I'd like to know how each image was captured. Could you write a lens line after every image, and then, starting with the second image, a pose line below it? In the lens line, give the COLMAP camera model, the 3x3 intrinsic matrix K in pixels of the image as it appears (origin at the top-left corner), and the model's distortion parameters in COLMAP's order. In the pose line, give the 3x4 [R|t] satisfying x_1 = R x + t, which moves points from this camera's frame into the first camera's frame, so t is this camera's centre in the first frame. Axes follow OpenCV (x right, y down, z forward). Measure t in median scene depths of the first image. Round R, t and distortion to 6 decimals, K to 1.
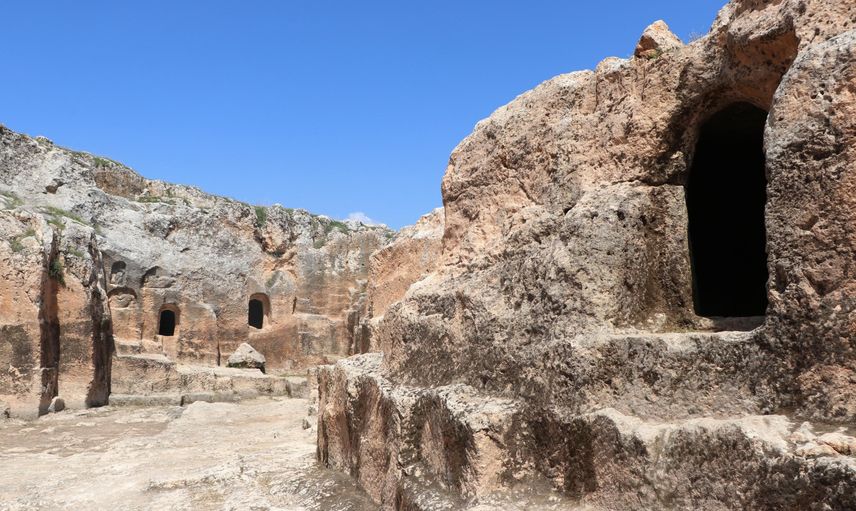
lens RADIAL K [[697.1, 0, 426.1], [0, 697.1, 257.6], [0, 0, 1]] dist [-0.139785, 0.078541]
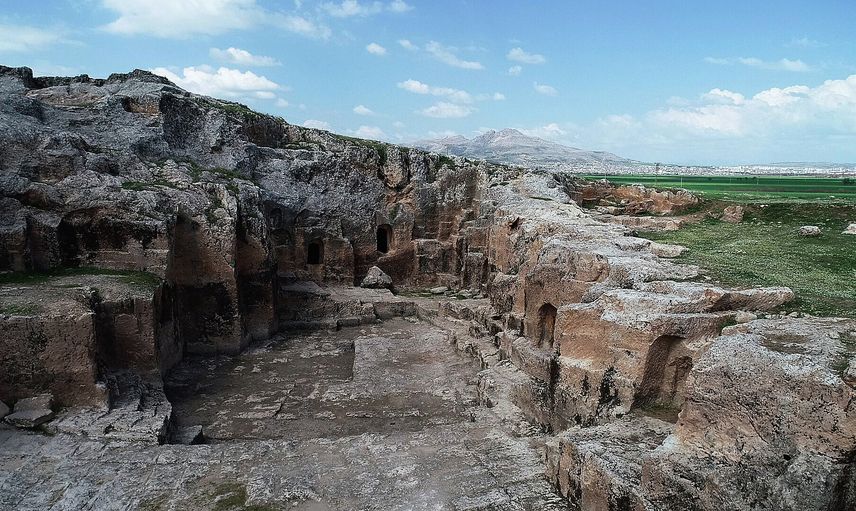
lens RADIAL K [[630.8, 0, 435.3], [0, 630.8, 251.7], [0, 0, 1]] dist [-0.009947, 0.000731]
pose [[0.998253, 0.019525, -0.055759, -0.099215], [-0.007260, 0.977199, 0.212201, -0.147636], [0.058631, -0.211426, 0.975634, -0.083564]]
